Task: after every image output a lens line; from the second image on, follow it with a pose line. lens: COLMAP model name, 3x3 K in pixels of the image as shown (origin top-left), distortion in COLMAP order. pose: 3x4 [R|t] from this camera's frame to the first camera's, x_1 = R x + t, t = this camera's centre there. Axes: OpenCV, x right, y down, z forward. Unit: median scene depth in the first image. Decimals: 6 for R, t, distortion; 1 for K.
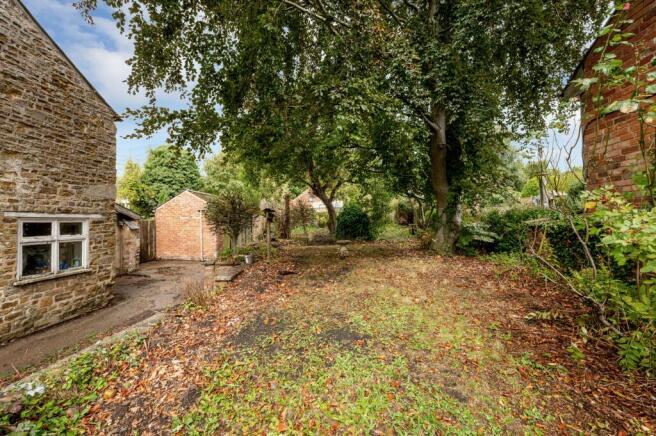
lens RADIAL K [[263.6, 0, 328.1], [0, 263.6, 218.5], [0, 0, 1]] dist [0.000019, -0.000002]
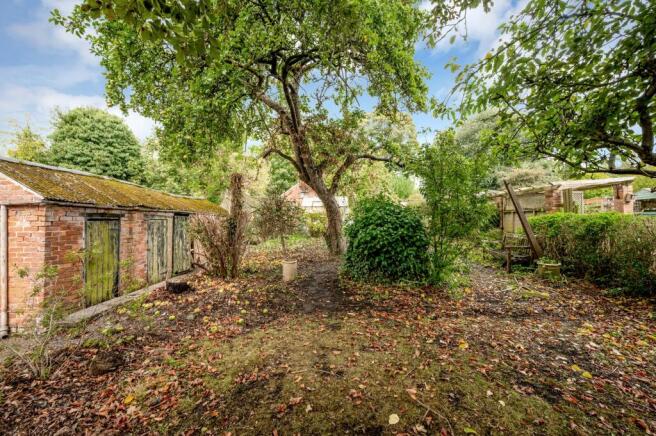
lens RADIAL K [[263.6, 0, 328.2], [0, 263.6, 218.3], [0, 0, 1]] dist [0.000019, -0.000002]
pose [[0.999633, 0.018845, 0.019444, -0.006041], [-0.018860, 0.999822, 0.000600, -0.012433], [-0.019429, -0.000967, 0.999811, 0.361186]]
